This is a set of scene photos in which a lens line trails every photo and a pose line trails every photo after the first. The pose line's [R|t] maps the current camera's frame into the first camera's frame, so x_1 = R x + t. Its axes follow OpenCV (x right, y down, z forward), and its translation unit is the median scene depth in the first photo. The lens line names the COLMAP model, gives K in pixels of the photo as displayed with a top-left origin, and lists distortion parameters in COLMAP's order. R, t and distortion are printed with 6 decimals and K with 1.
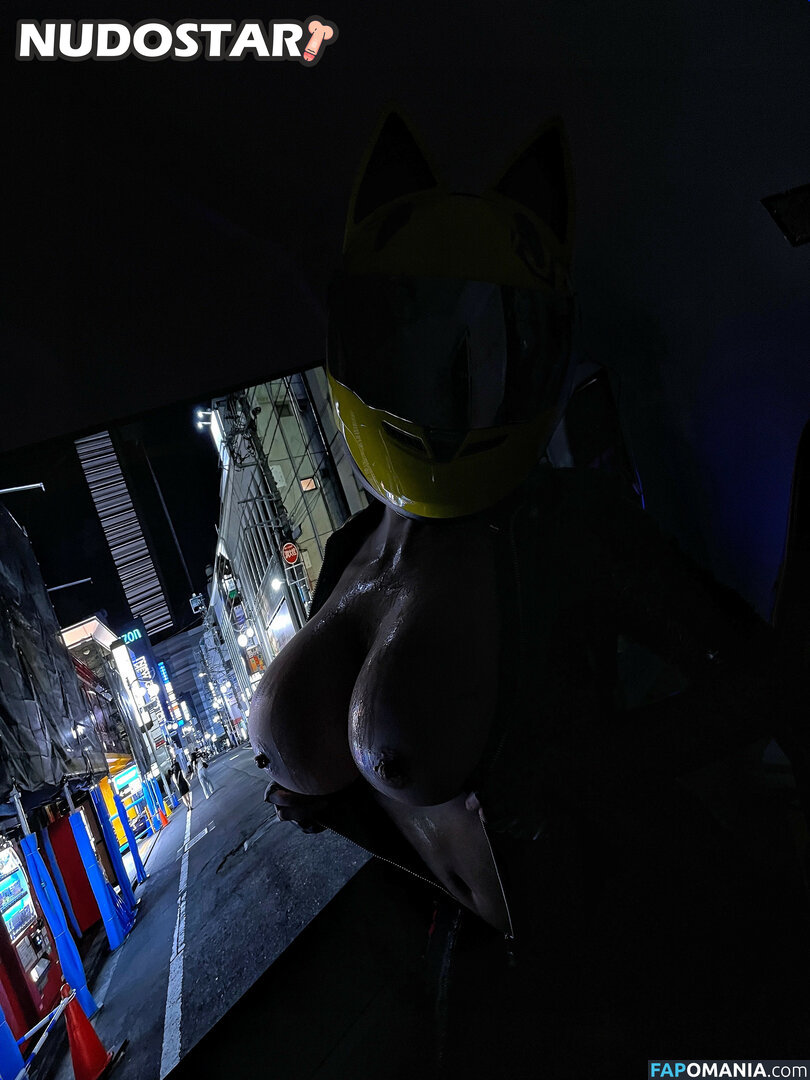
lens RADIAL K [[816.4, 0, 414.0], [0, 816.4, 543.0], [0, 0, 1]] dist [0.047460, -0.082461]
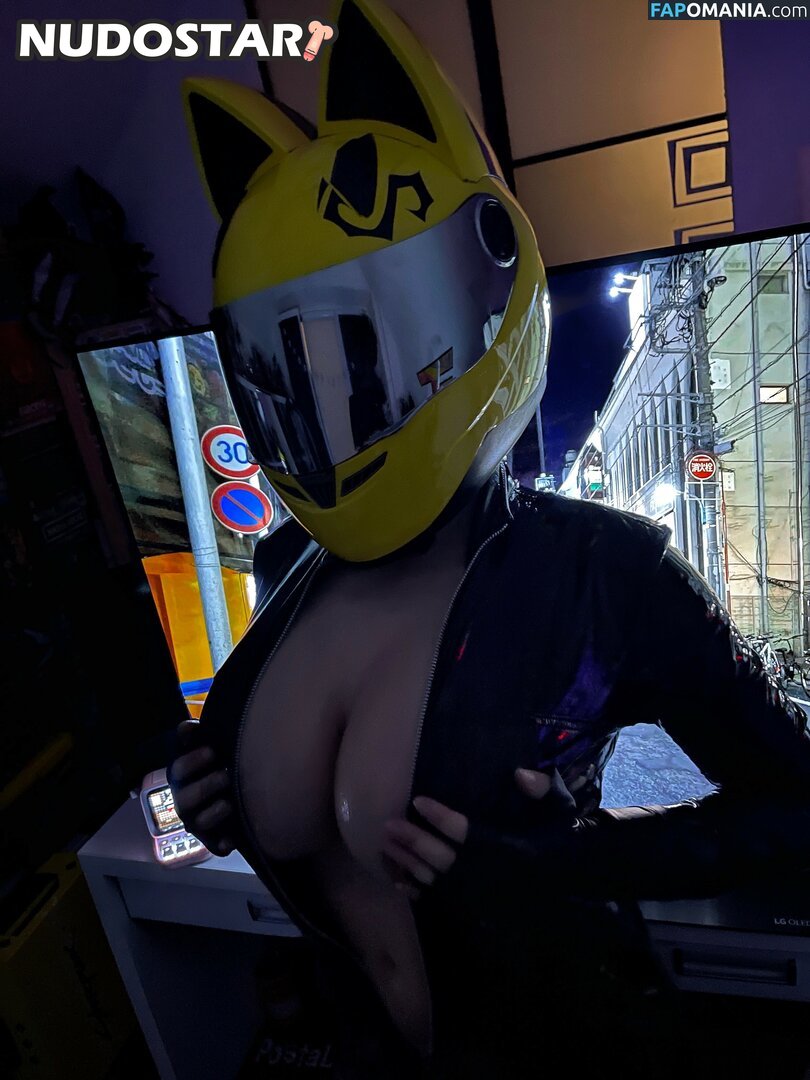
lens RADIAL K [[816.4, 0, 403.3], [0, 816.4, 522.6], [0, 0, 1]] dist [0.047460, -0.082461]
pose [[0.348185, 0.521703, -0.778841, 0.395087], [-0.135068, 0.850080, 0.509039, -0.315760], [0.927644, -0.072043, 0.366450, 0.461929]]
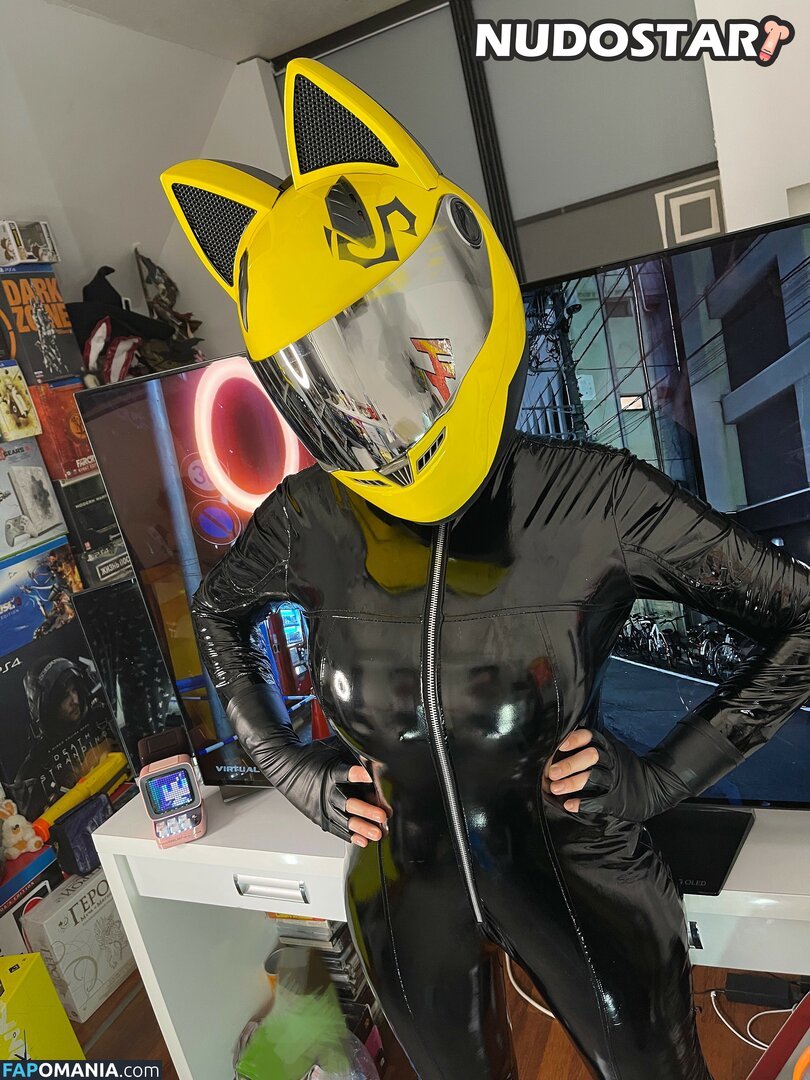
lens RADIAL K [[816.4, 0, 398.9], [0, 816.4, 529.2], [0, 0, 1]] dist [0.047460, -0.082461]
pose [[0.274115, 0.467129, -0.840626, 0.595316], [-0.065743, 0.881164, 0.468218, -0.351846], [0.959447, -0.073080, 0.272250, 0.576611]]
